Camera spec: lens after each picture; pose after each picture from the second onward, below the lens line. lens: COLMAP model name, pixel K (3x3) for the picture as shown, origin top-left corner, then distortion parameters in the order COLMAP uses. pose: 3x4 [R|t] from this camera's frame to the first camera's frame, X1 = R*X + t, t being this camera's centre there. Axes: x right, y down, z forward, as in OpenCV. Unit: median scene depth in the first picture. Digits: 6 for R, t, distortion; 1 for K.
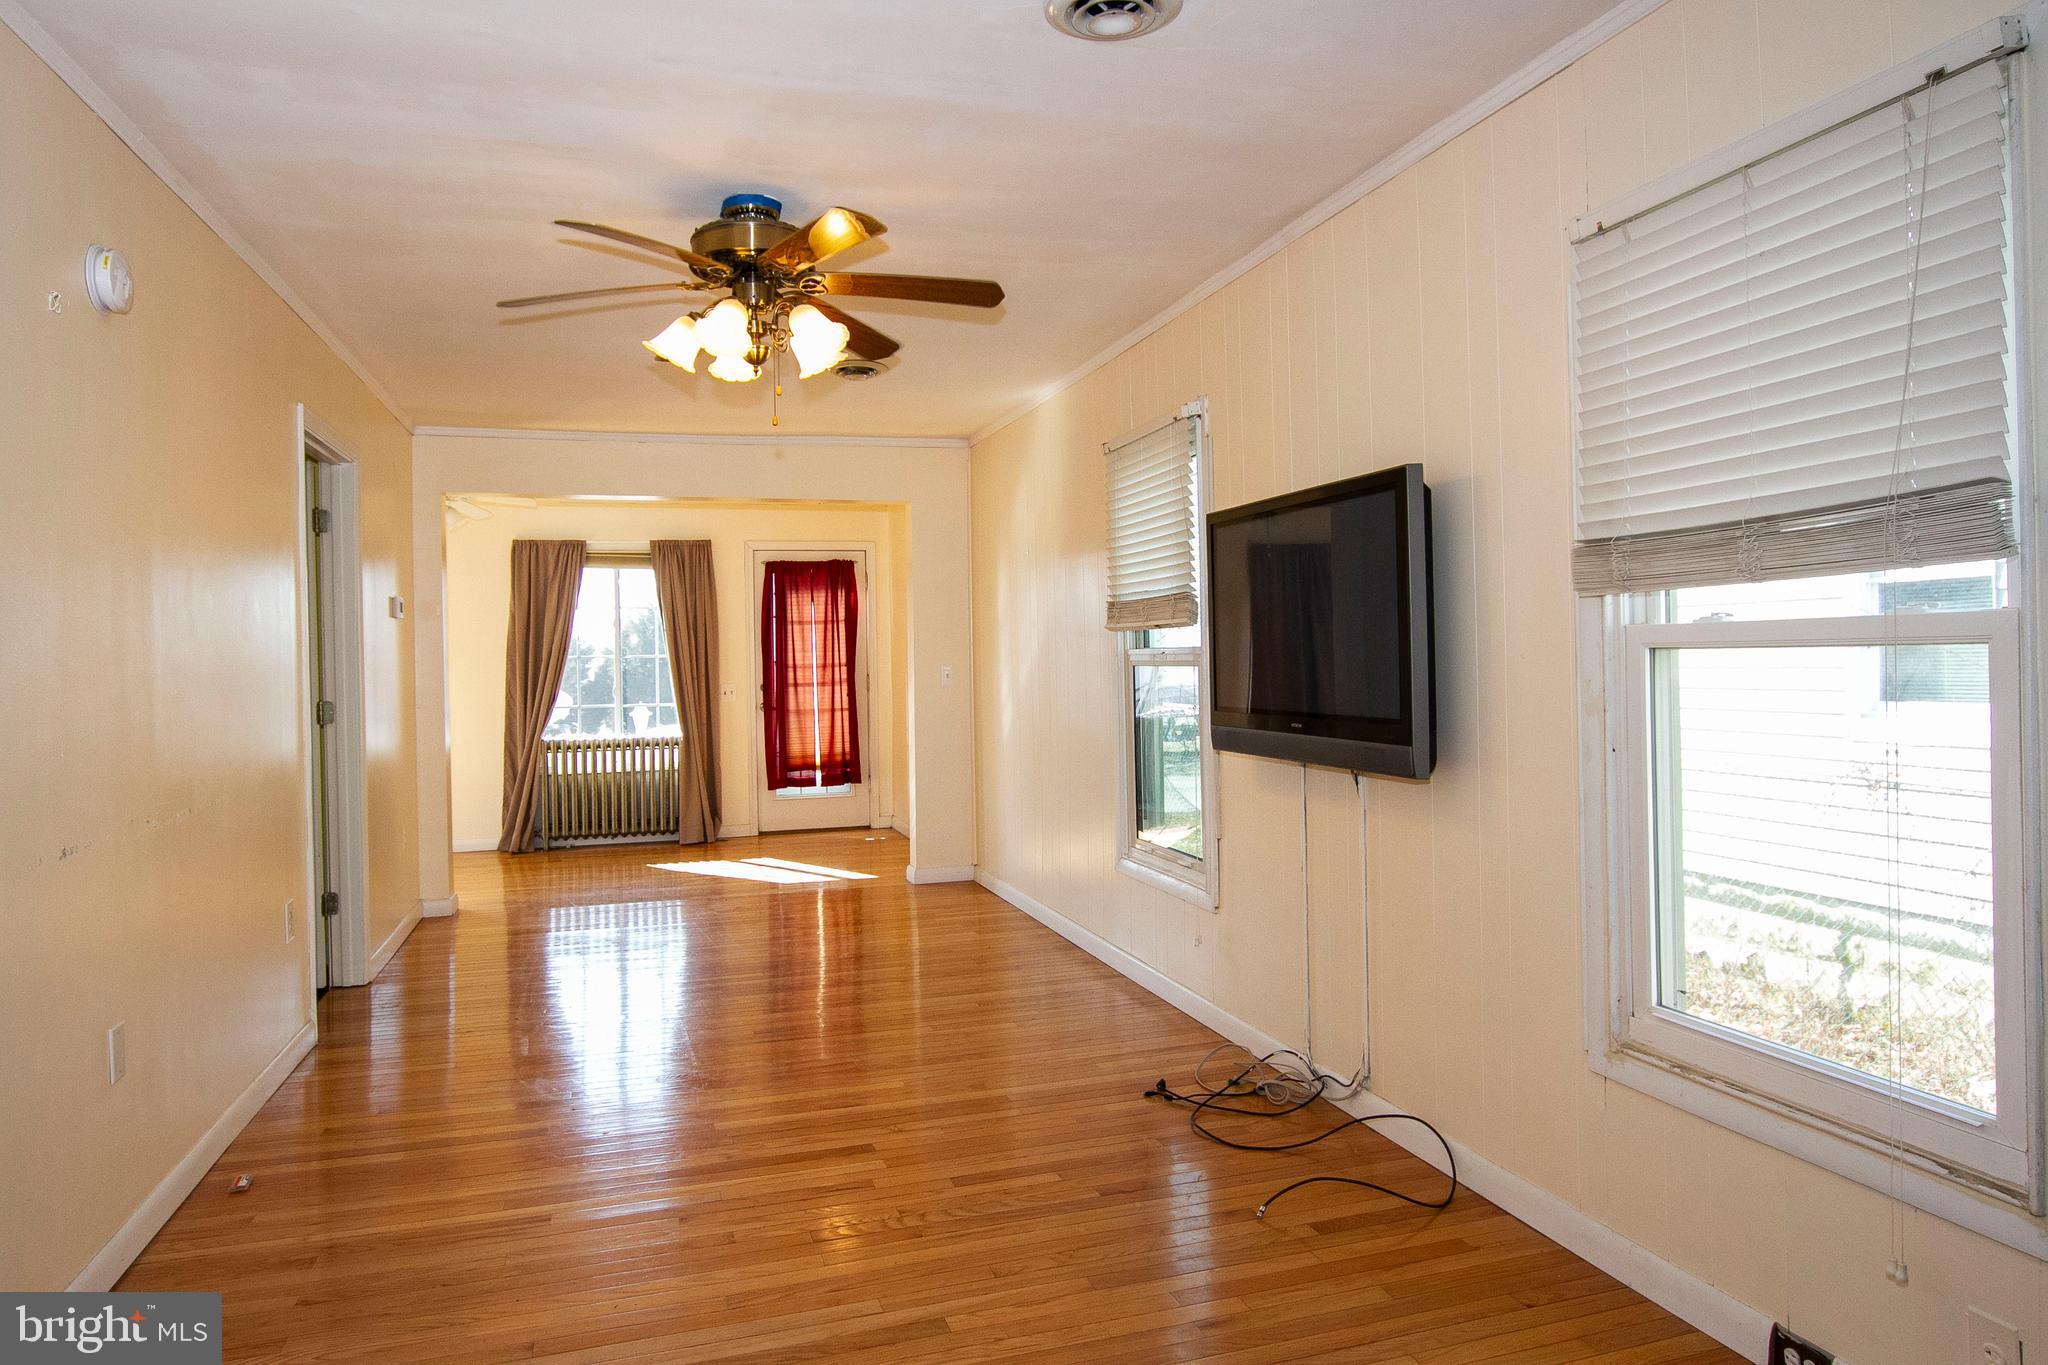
lens RADIAL K [[1234.1, 0, 1024.4], [0, 1234.1, 679.1], [0, 0, 1]] dist [-0.002769, 0.000050]
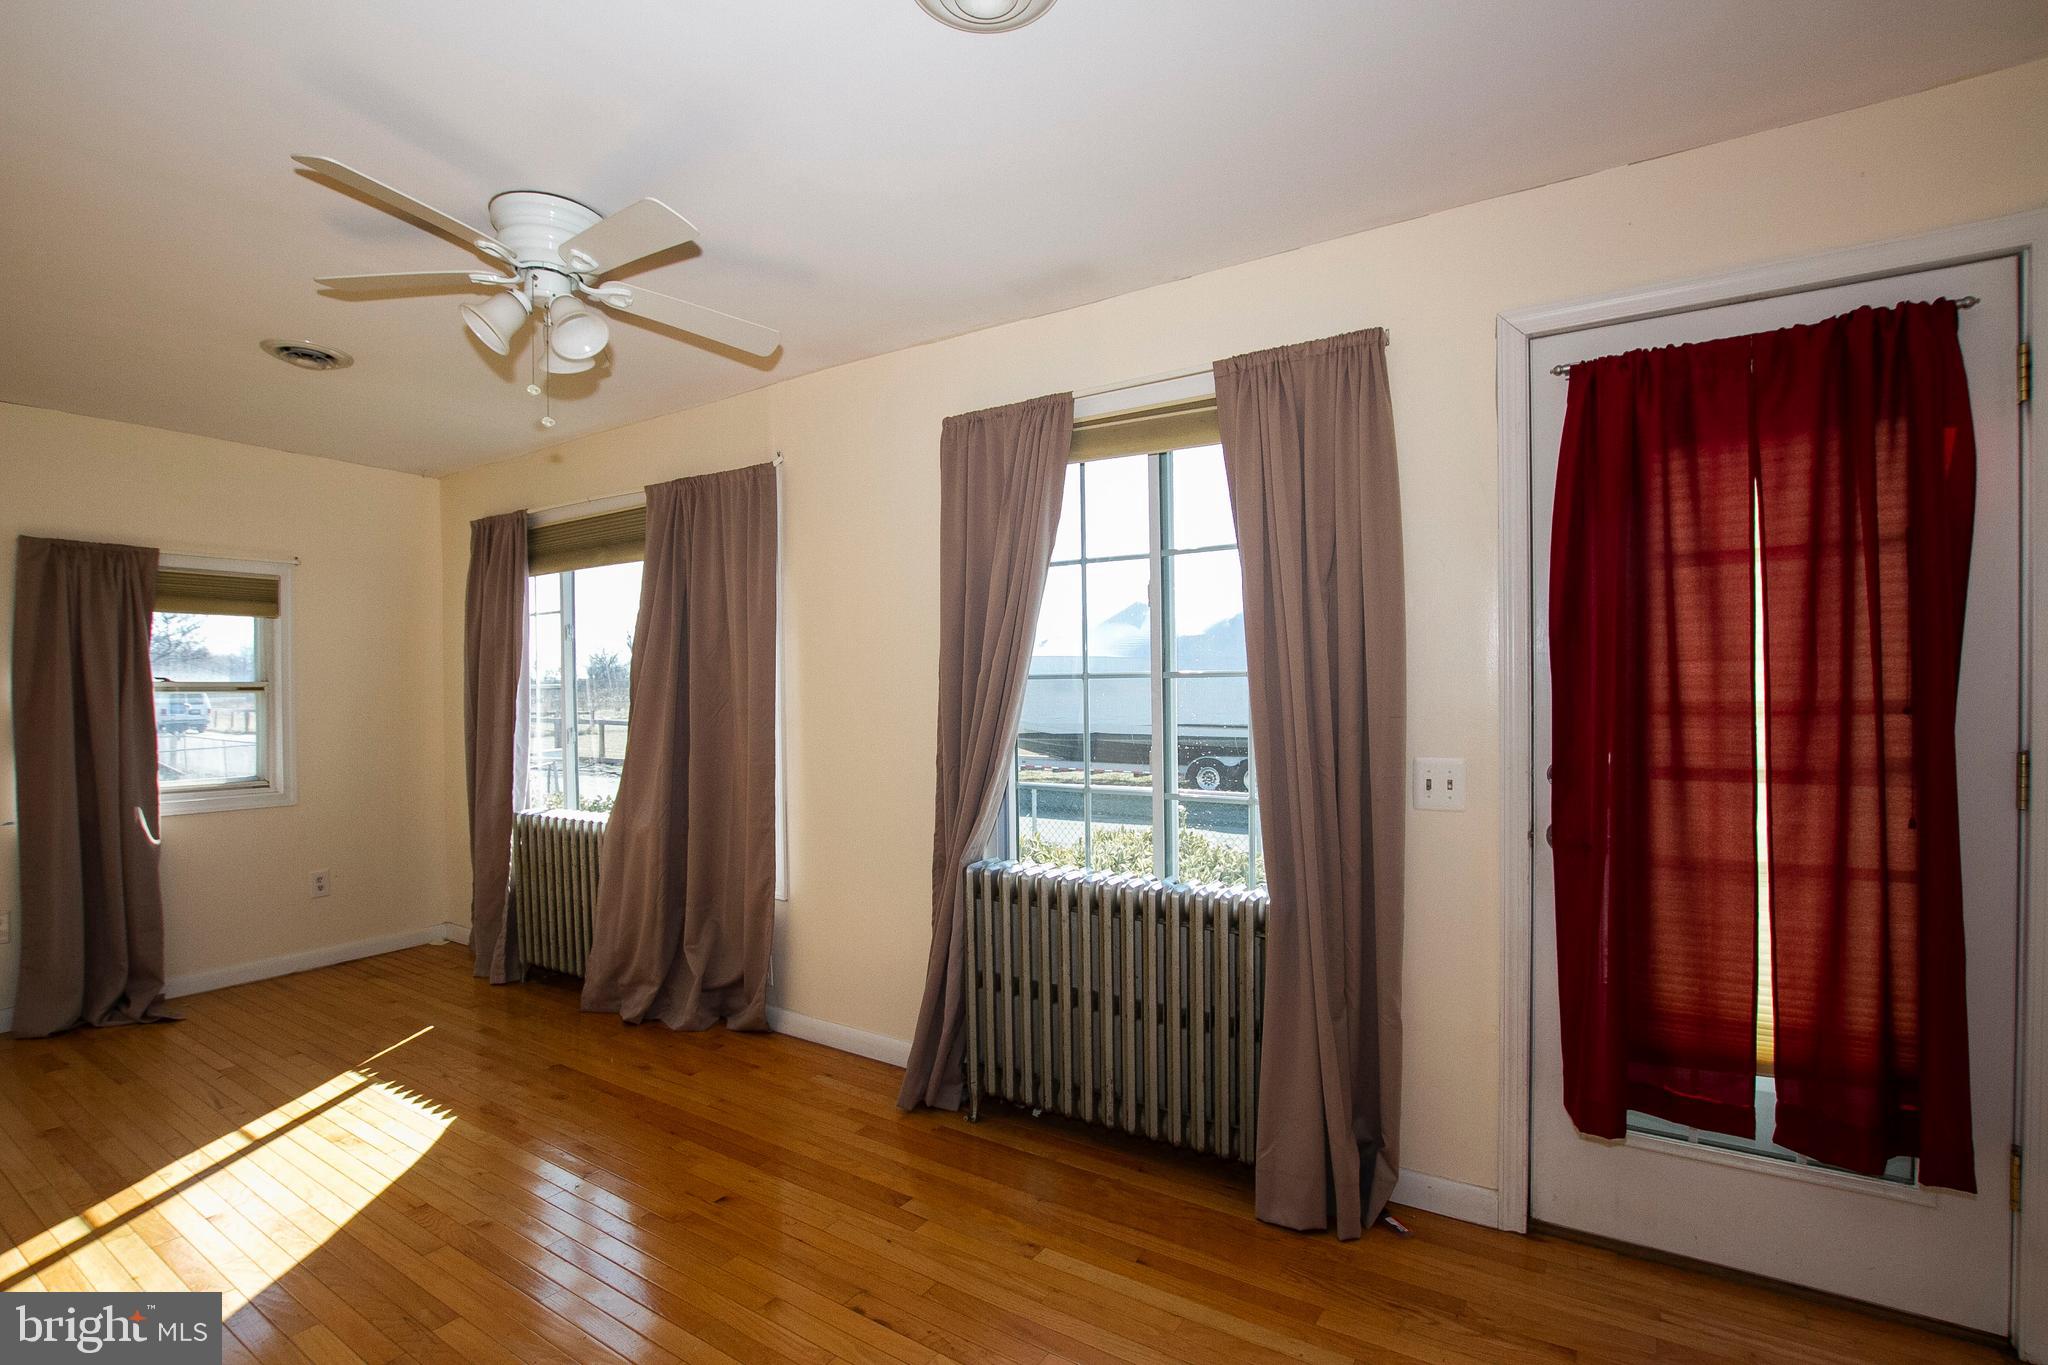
lens RADIAL K [[942.1, 0, 1019.6], [0, 942.1, 689.7], [0, 0, 1]] dist [-0.019627, -0.000441]
pose [[0.636786, 0.020496, -0.770768, -0.115004], [-0.005335, 0.999740, 0.022177, -0.018913], [0.771022, -0.010010, 0.636729, 0.738081]]
